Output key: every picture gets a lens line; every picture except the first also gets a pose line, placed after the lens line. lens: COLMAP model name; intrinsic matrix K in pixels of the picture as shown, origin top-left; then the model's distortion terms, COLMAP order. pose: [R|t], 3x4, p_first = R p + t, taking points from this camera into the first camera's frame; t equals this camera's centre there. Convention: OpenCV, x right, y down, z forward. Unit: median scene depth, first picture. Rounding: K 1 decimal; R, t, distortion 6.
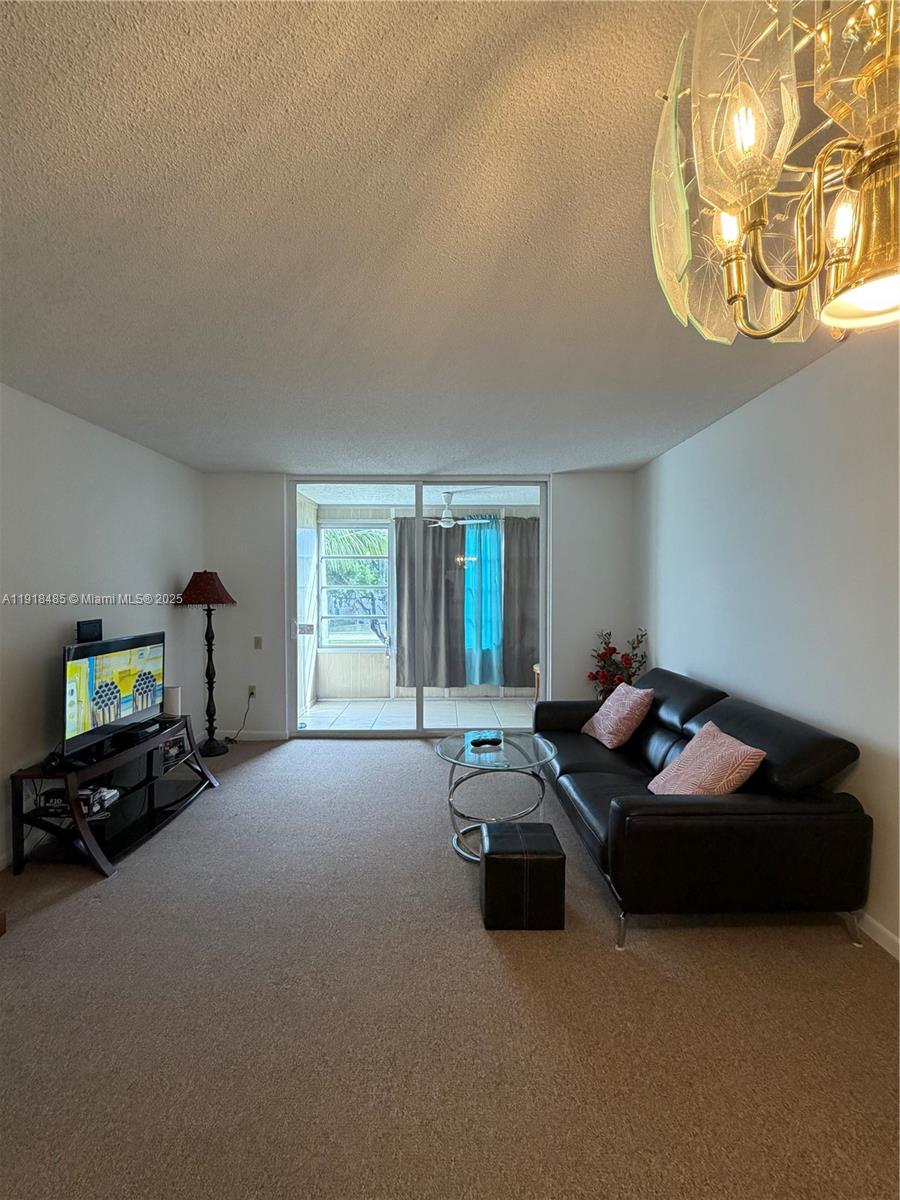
lens RADIAL K [[559.9, 0, 443.6], [0, 559.9, 603.3], [0, 0, 1]] dist [0.001668, -0.000795]
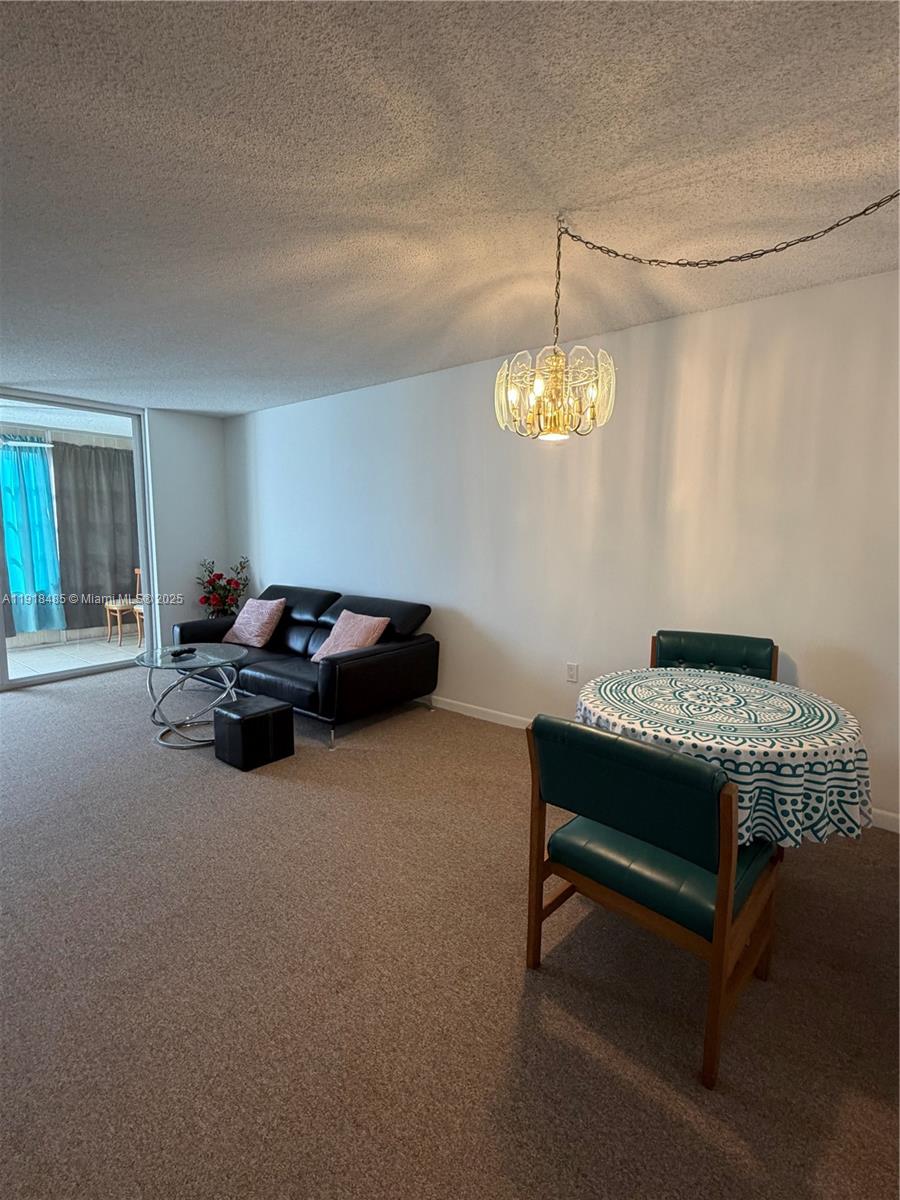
lens RADIAL K [[559.9, 0, 454.7], [0, 559.9, 601.9], [0, 0, 1]] dist [0.001668, -0.000795]
pose [[0.628015, -0.094993, 0.772382, -0.297963], [0.014546, 0.993781, 0.110395, 0.015610], [-0.778065, -0.058094, 0.625491, -0.105598]]
